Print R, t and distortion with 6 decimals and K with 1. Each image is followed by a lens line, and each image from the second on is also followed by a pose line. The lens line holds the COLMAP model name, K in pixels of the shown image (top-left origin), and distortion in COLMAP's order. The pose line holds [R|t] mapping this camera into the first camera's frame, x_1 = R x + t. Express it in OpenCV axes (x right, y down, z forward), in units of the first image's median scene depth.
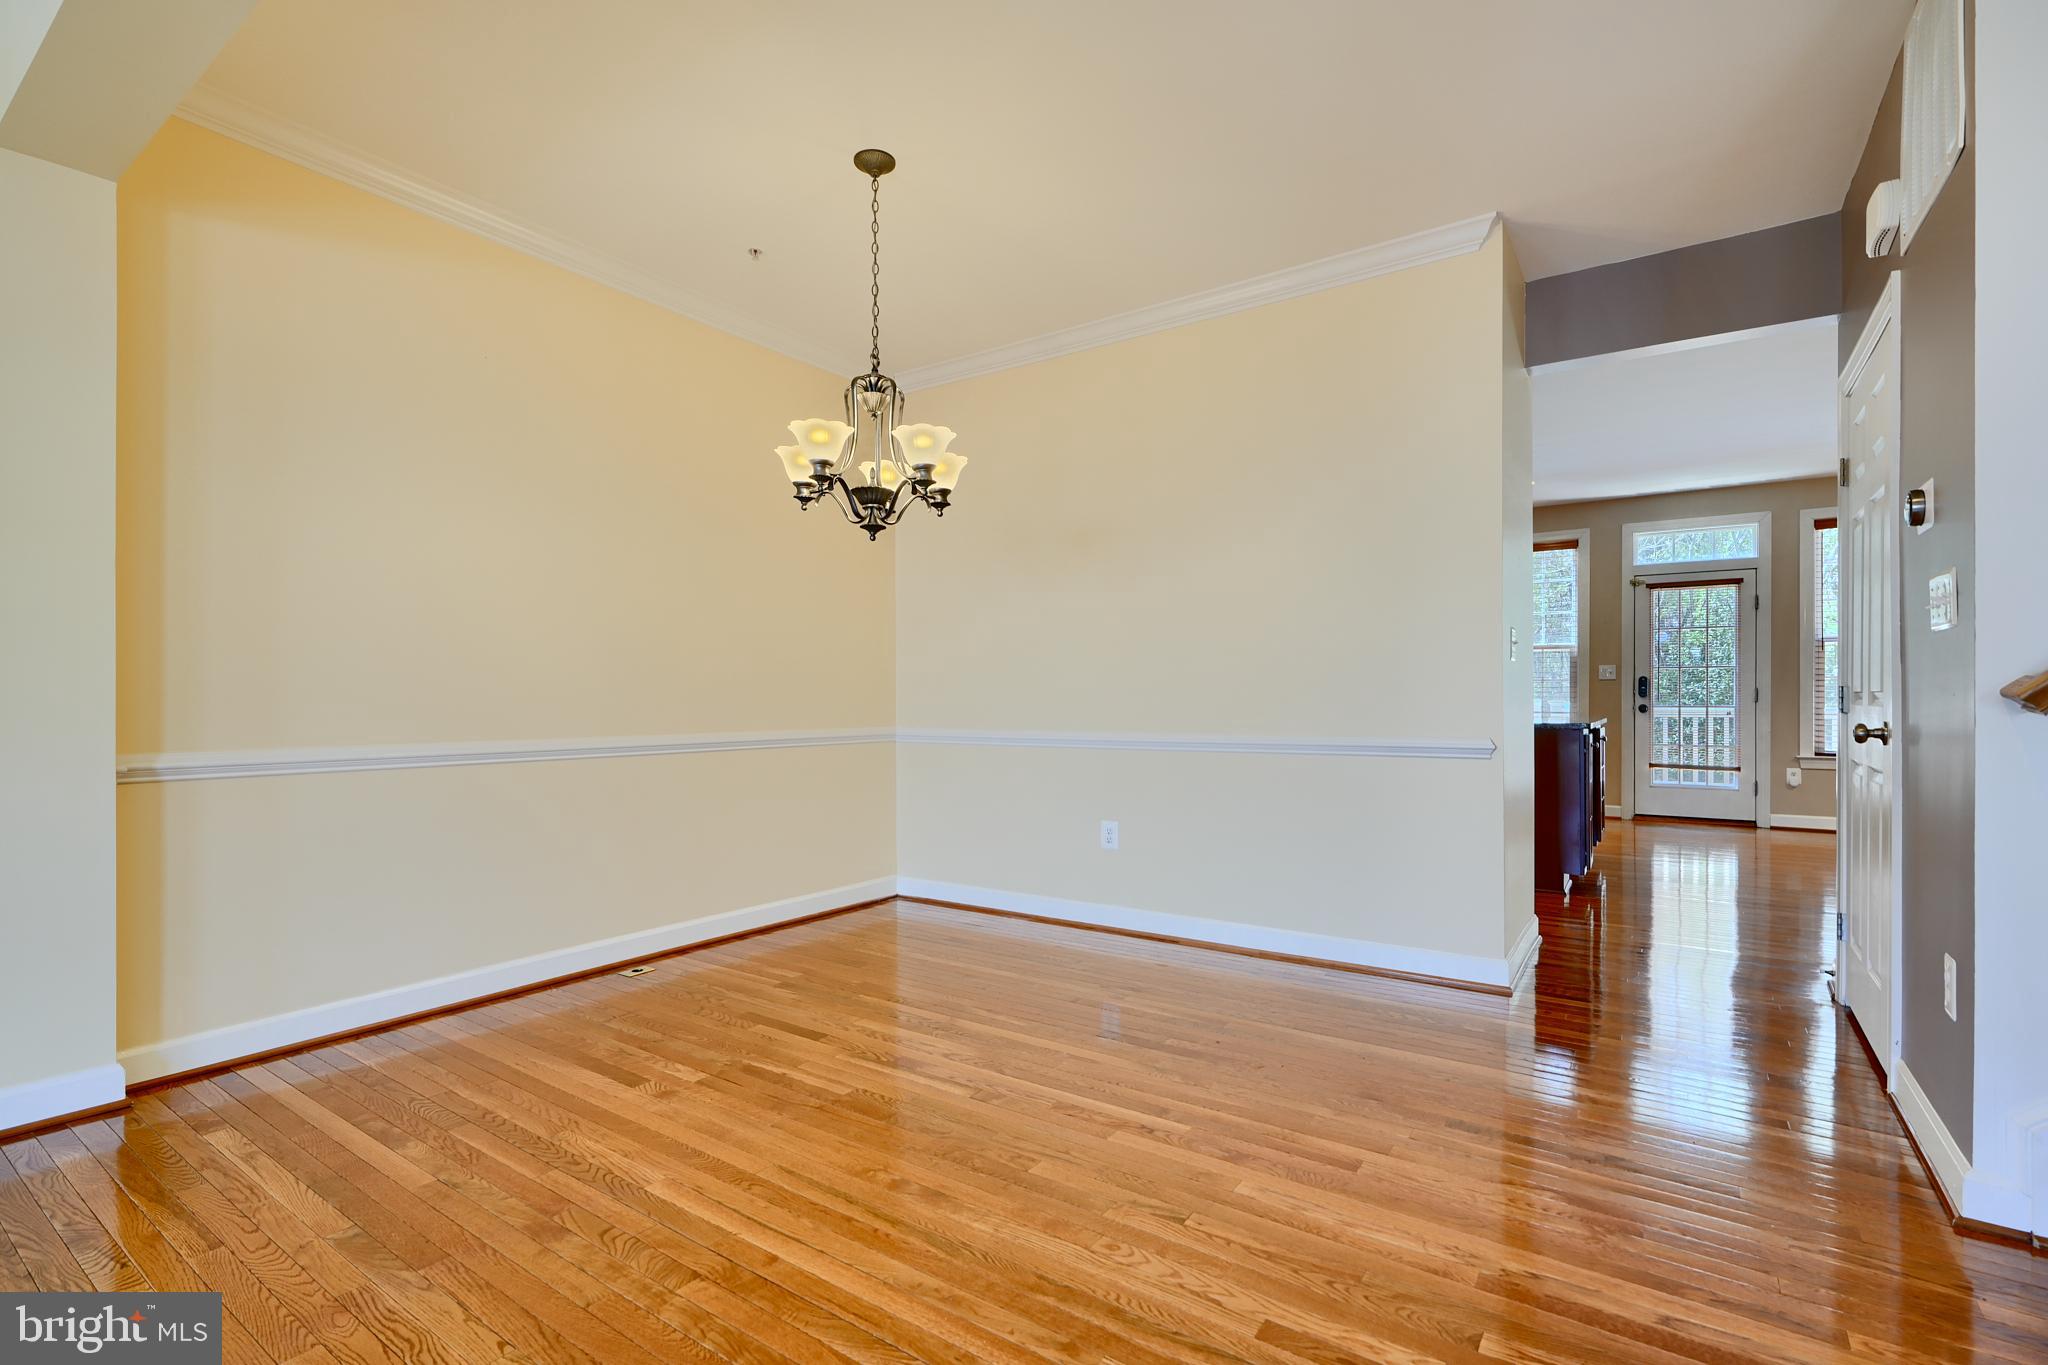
lens RADIAL K [[929.7, 0, 1024.9], [0, 929.7, 704.7], [0, 0, 1]] dist [-0.000642, 0.000079]
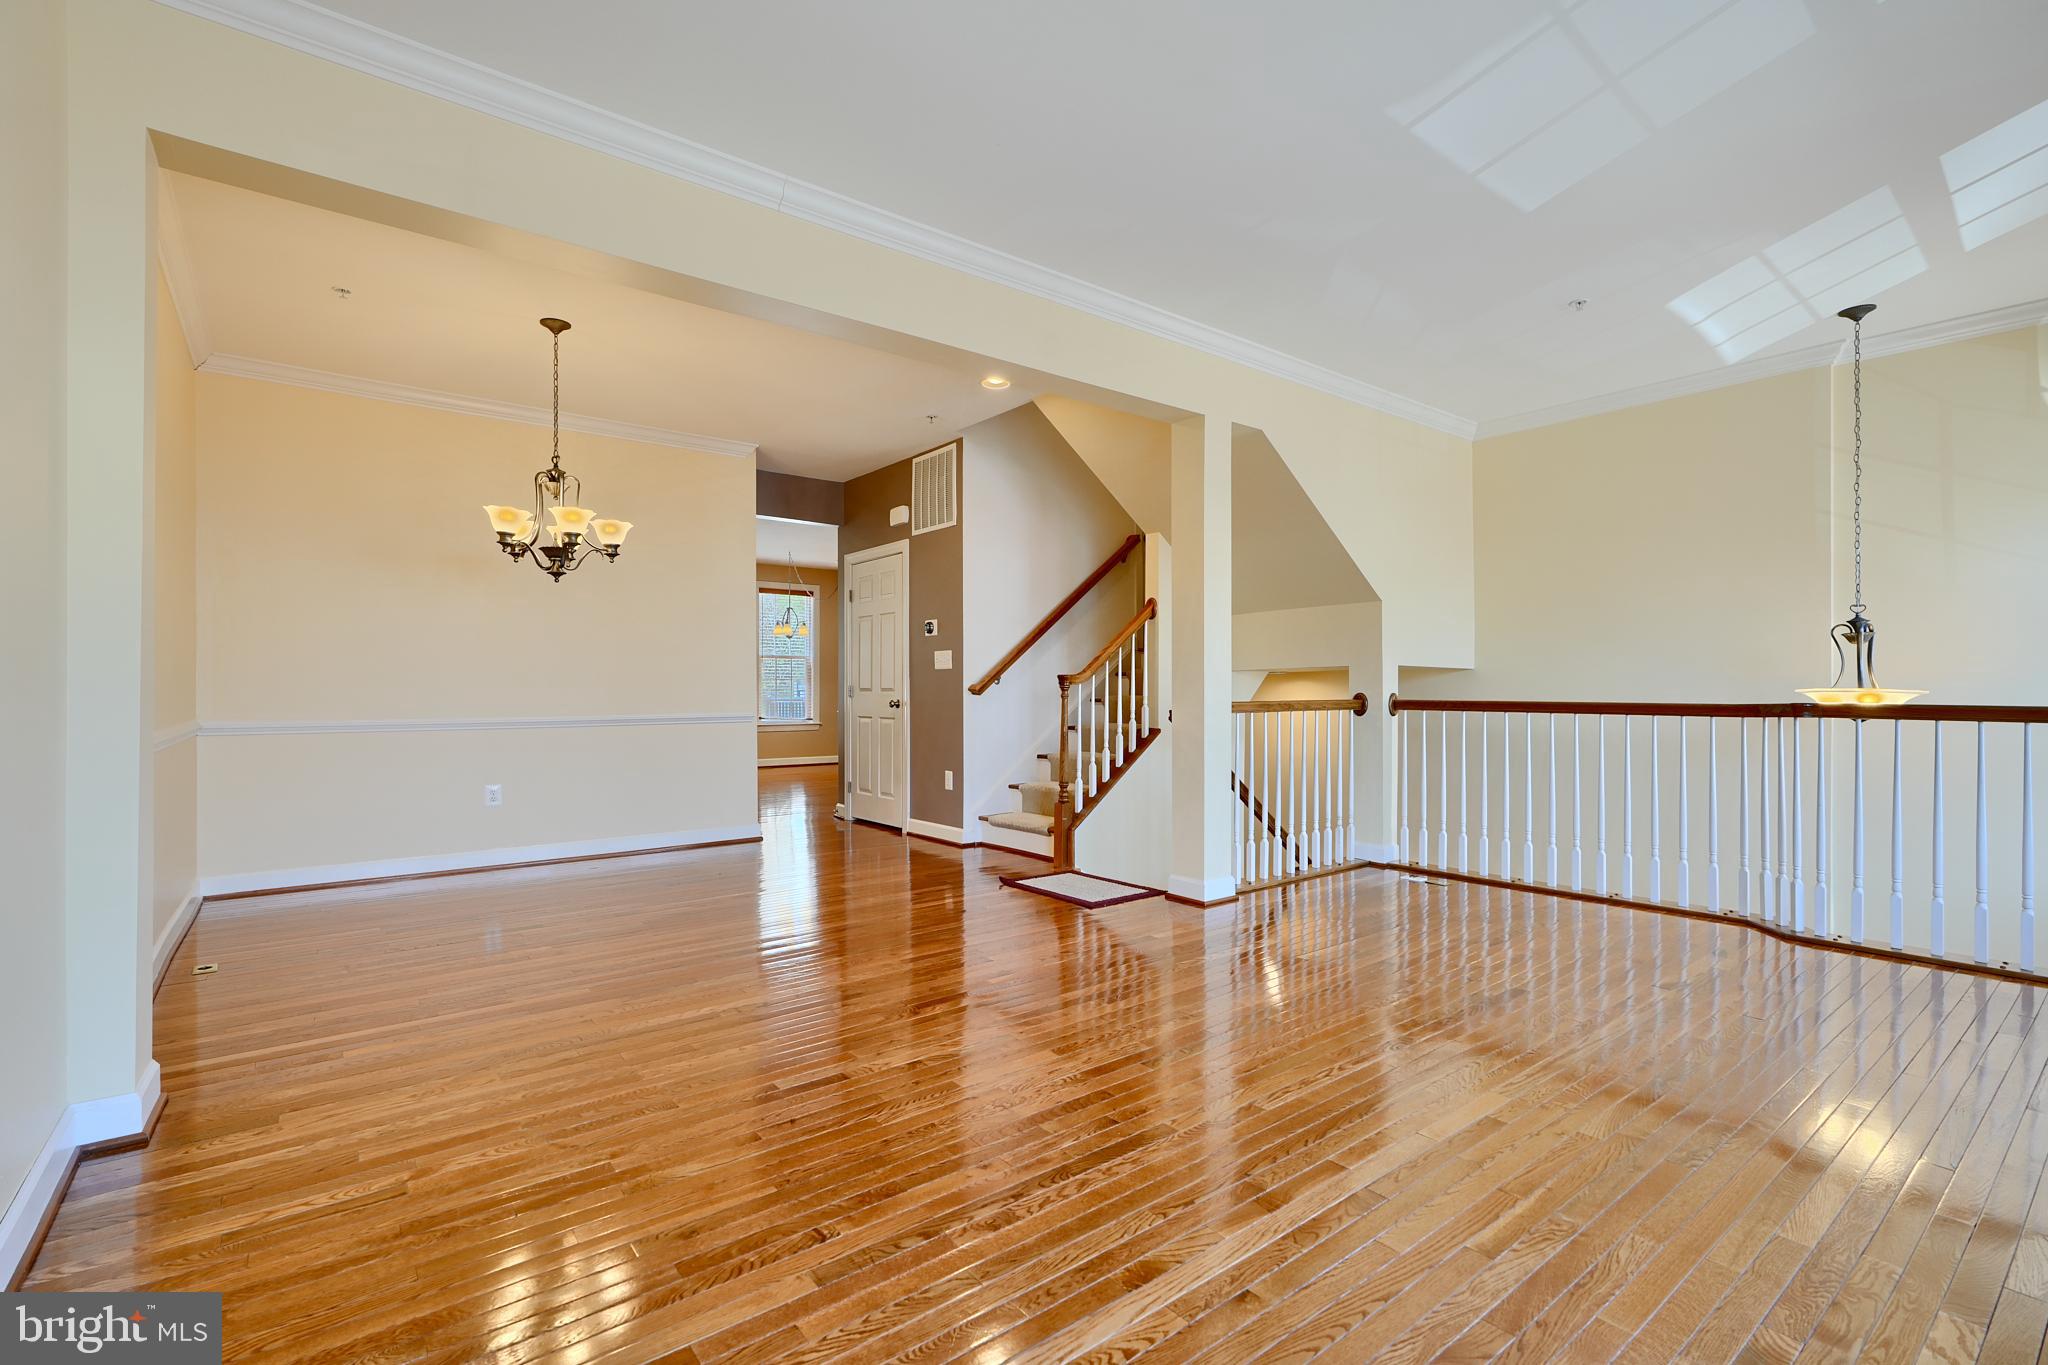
lens RADIAL K [[920.9, 0, 1029.9], [0, 920.9, 682.8], [0, 0, 1]] dist [-0.001345, 0.000564]
pose [[0.300400, 0.011251, 0.953747, -1.306717], [0.002679, 0.999917, -0.012639, 0.001885], [-0.953810, 0.006352, 0.300344, -0.145635]]
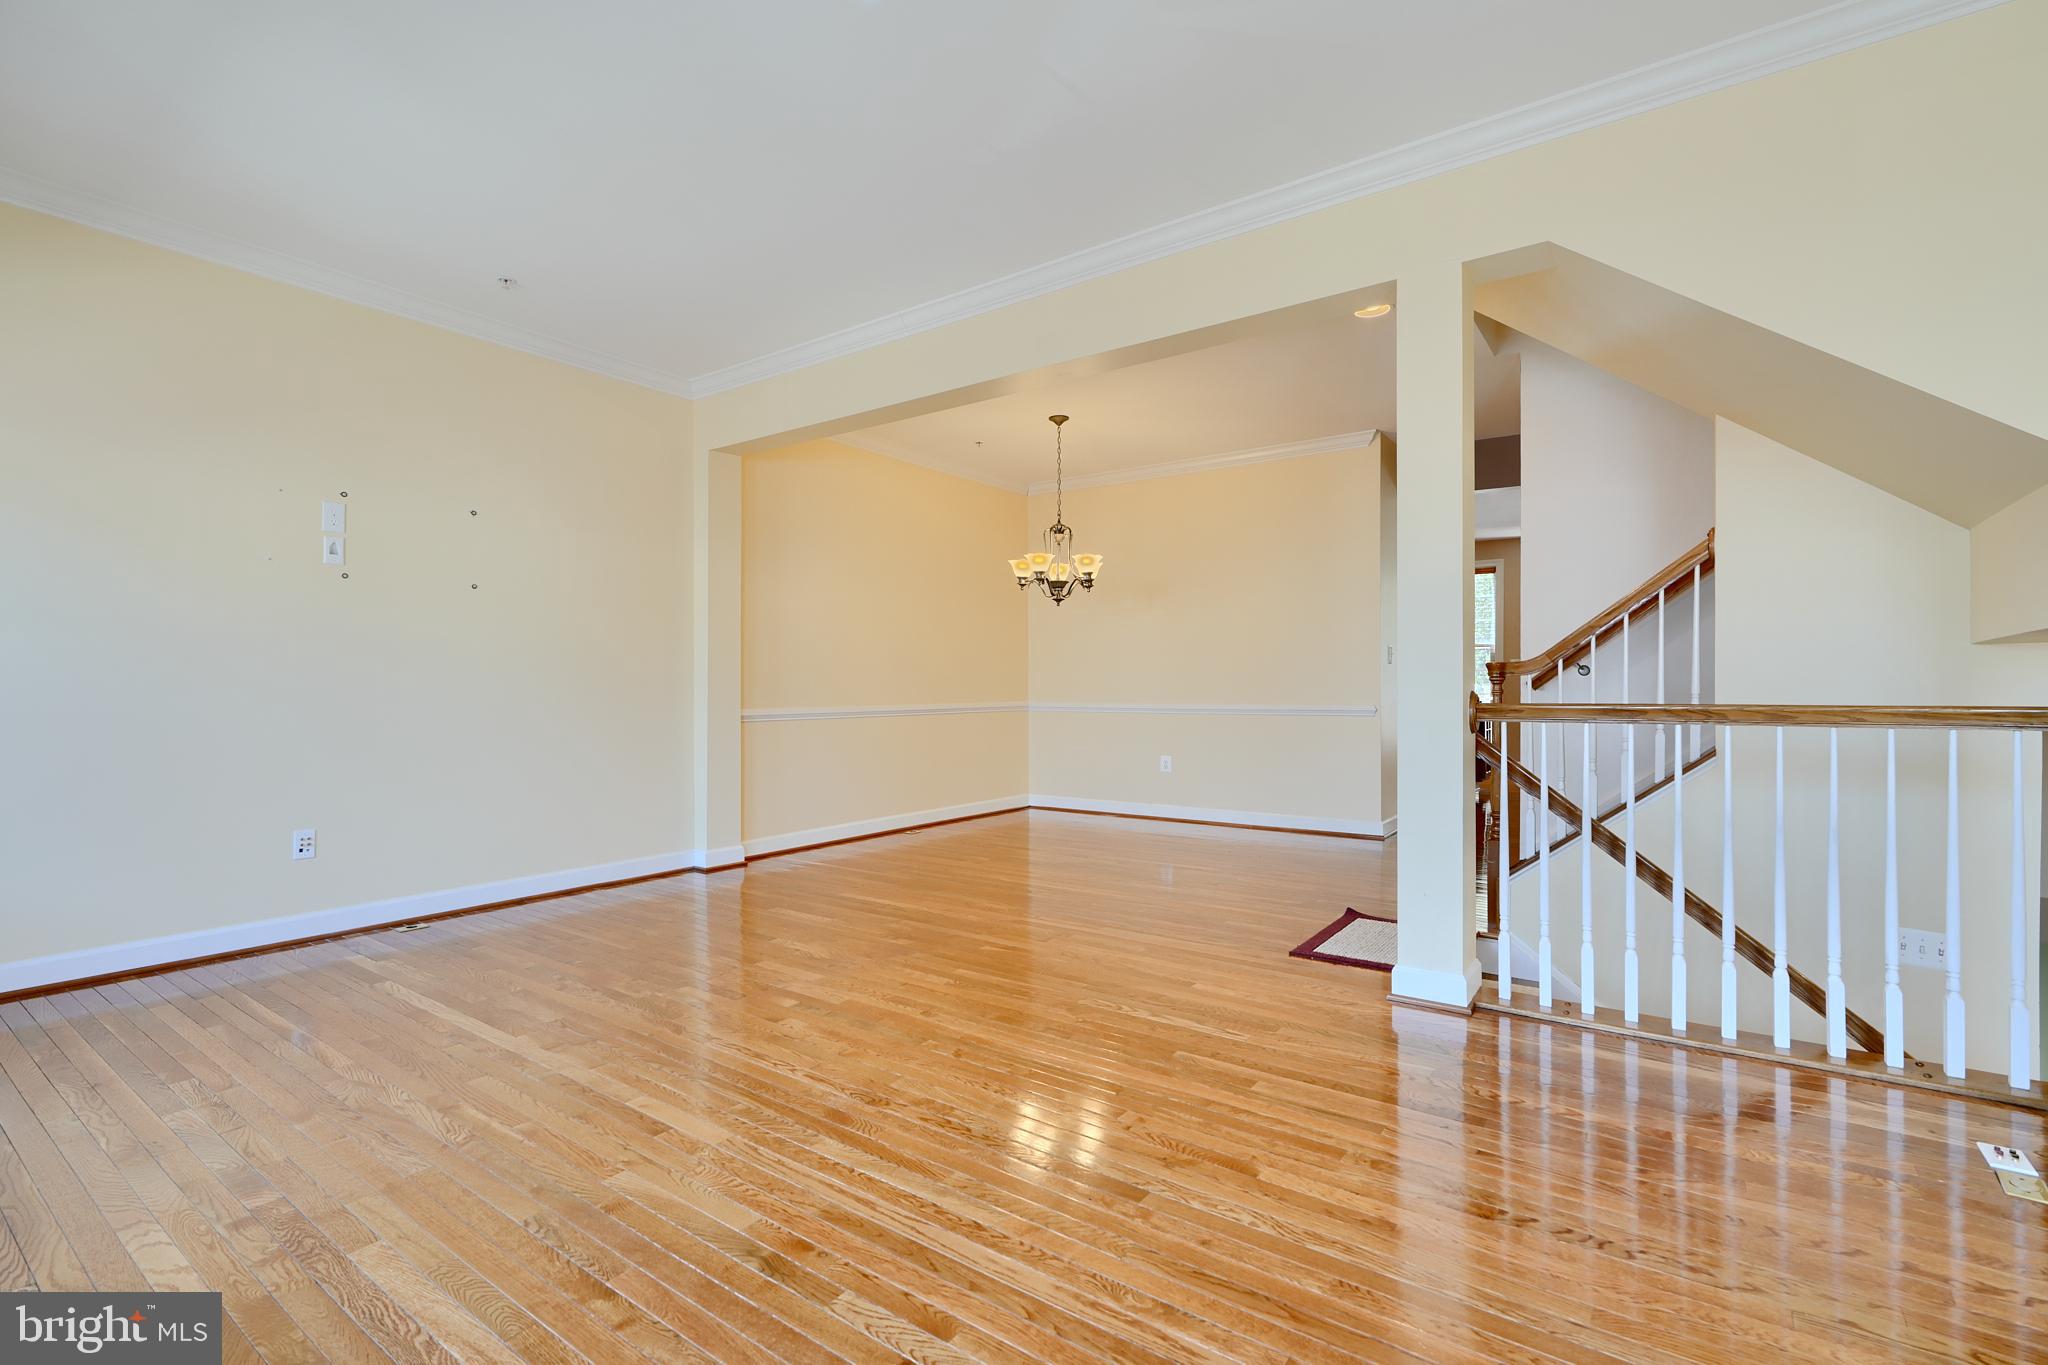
lens RADIAL K [[914.7, 0, 1024.0], [0, 914.7, 682.5], [0, 0, 1]] dist [-0.000943, -0.000047]
pose [[0.999836, 0.001042, -0.018065, -0.199580], [-0.001131, 0.999987, -0.004882, -0.001312], [0.018060, 0.004901, 0.999825, -0.980062]]
